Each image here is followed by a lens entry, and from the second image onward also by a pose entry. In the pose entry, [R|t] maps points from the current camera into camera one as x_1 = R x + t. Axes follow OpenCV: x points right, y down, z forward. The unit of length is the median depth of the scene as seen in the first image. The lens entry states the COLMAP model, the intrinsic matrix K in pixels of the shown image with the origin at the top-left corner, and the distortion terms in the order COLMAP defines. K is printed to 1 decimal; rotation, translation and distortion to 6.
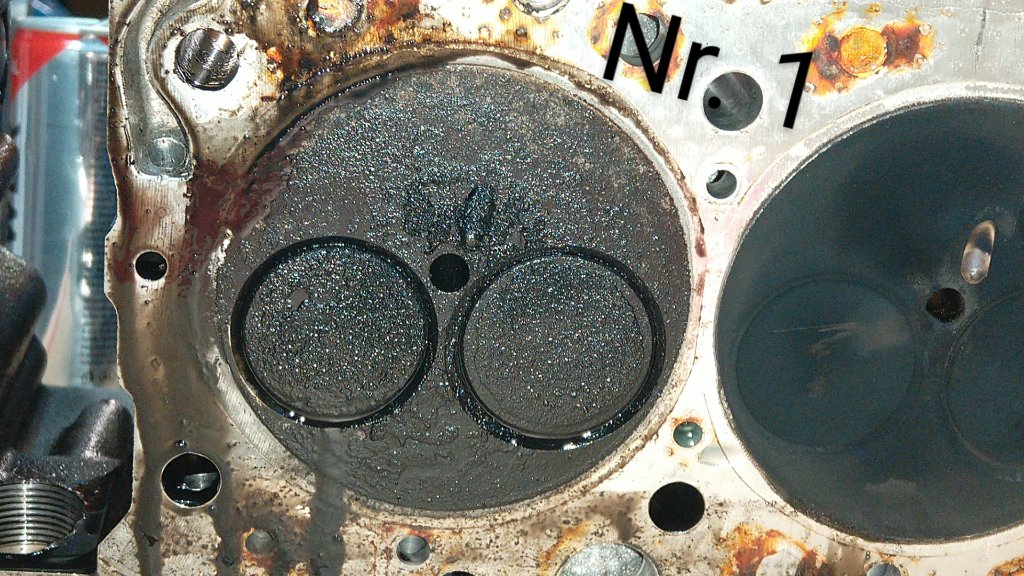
lens RADIAL K [[702.5, 0, 511.3], [0, 702.5, 281.3], [0, 0, 1]] dist [0.035522, -0.020840]
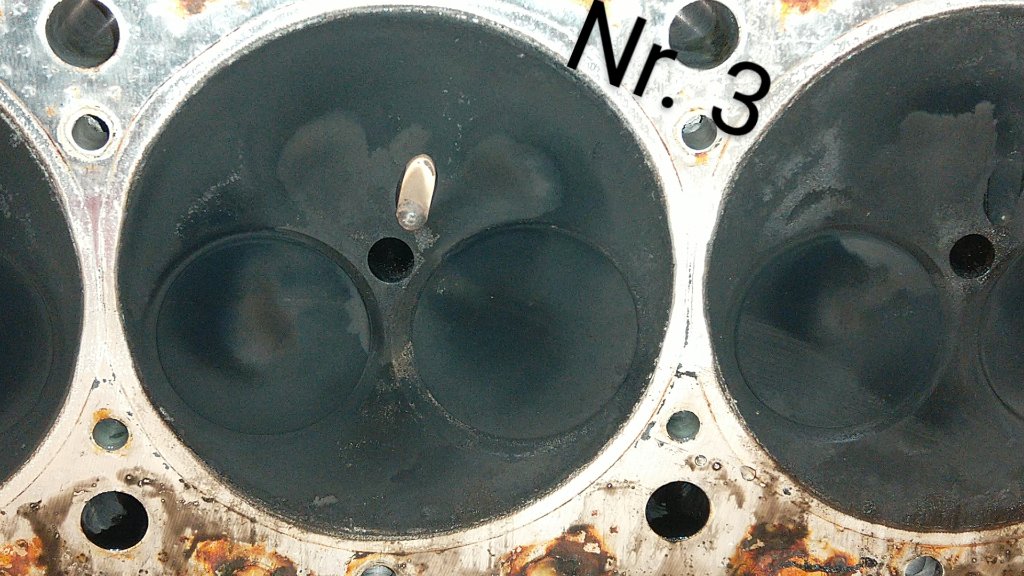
lens RADIAL K [[823.7, 0, 513.2], [0, 823.7, 289.0], [0, 0, 1]] dist [0.051416, -0.039548]
pose [[0.997239, -0.073882, -0.007522, 0.744112], [0.074070, 0.996832, 0.028980, 0.051251], [0.005357, -0.029457, 0.999552, 0.017600]]
